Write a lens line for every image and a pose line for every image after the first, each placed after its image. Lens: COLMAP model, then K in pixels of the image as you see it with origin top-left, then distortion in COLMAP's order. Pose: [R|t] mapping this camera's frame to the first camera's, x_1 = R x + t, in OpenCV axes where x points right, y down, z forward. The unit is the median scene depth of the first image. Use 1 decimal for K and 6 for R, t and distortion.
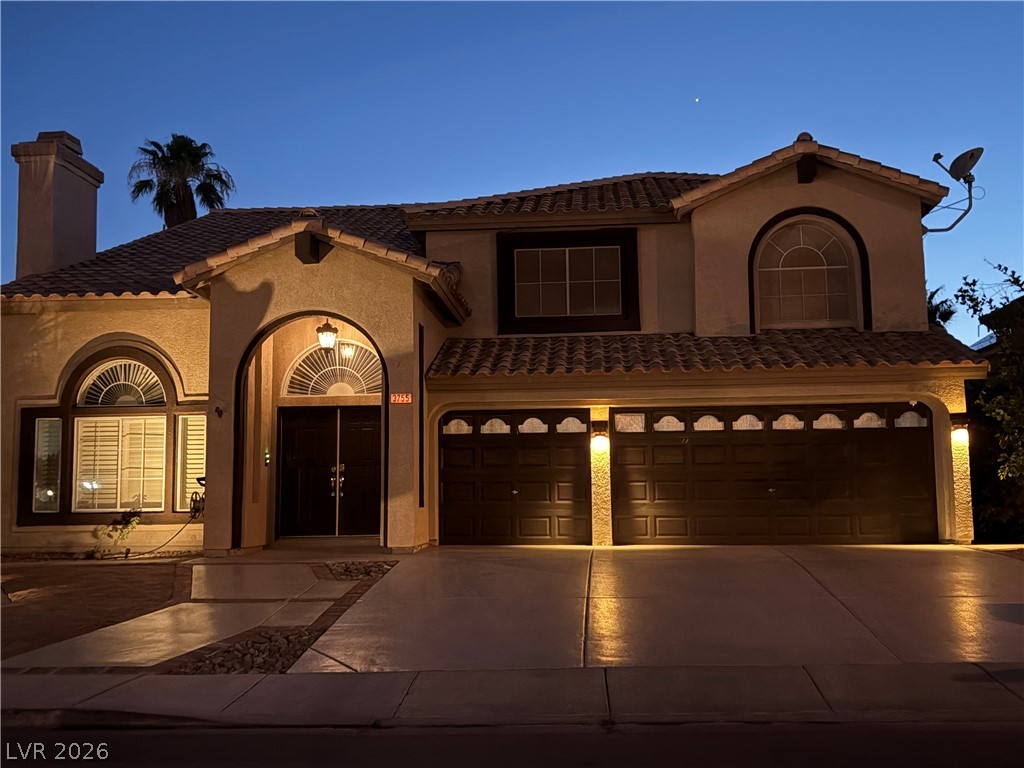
lens RADIAL K [[941.6, 0, 512.0], [0, 941.6, 384.0], [0, 0, 1]] dist [0.156278, -0.424871]
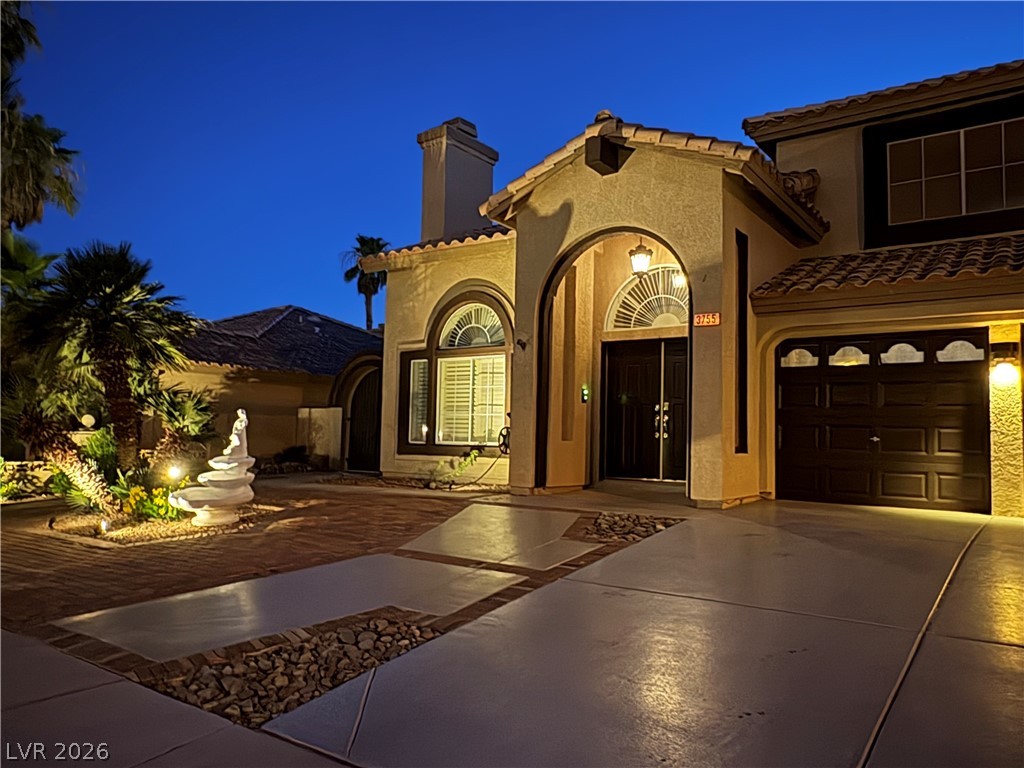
lens RADIAL K [[740.7, 0, 512.0], [0, 740.7, 384.0], [0, 0, 1]] dist [-0.000756, -0.000332]
pose [[0.860414, -0.006900, -0.509550, 0.056012], [0.029007, 0.998950, 0.035453, 0.038288], [0.508770, -0.045284, 0.859711, 0.319230]]
